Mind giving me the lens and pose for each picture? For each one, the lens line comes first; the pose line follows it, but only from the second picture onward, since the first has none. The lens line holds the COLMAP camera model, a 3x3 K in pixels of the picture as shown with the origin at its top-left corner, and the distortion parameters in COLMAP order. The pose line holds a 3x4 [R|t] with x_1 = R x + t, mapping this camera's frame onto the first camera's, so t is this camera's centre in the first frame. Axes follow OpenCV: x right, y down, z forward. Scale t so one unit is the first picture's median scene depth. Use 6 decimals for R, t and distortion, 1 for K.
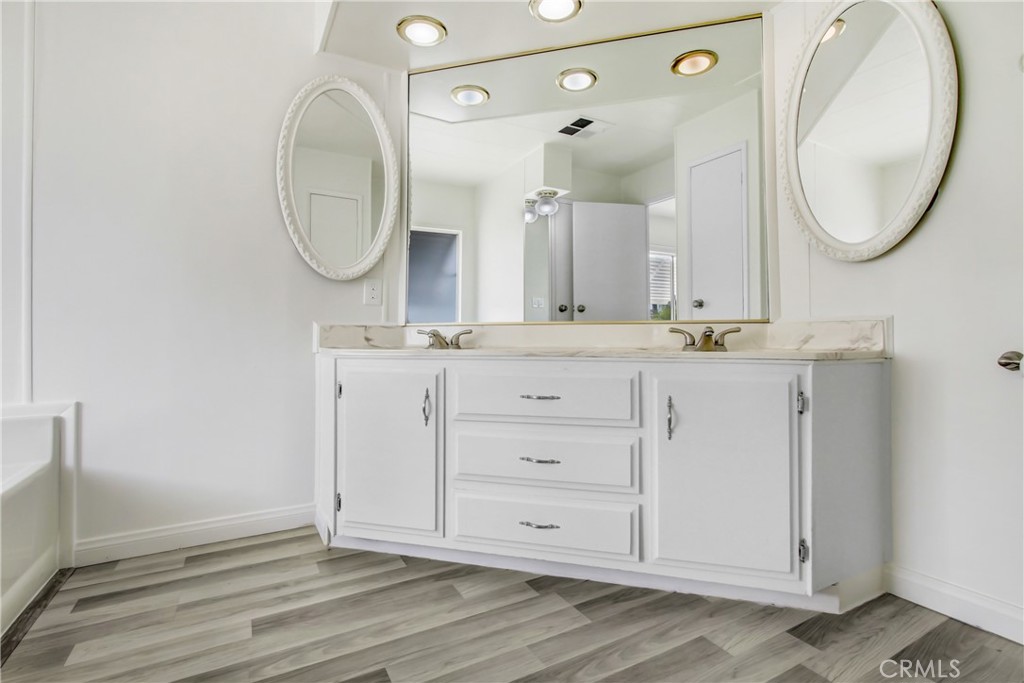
lens RADIAL K [[487.8, 0, 505.1], [0, 487.8, 342.4], [0, 0, 1]] dist [-0.011140, 0.000747]
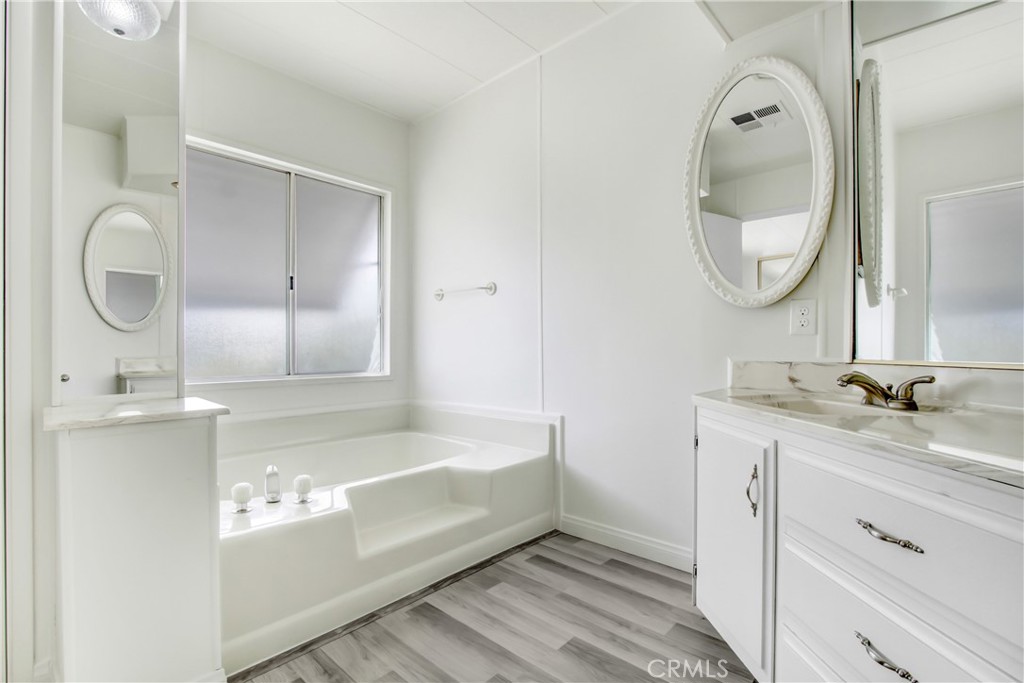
lens RADIAL K [[471.7, 0, 510.4], [0, 471.7, 360.4], [0, 0, 1]] dist [-0.012637, 0.000024]
pose [[0.303938, 0.024755, -0.952370, 0.355448], [-0.002160, 0.999678, 0.025295, -0.068458], [0.952689, -0.005631, 0.303893, 0.438311]]
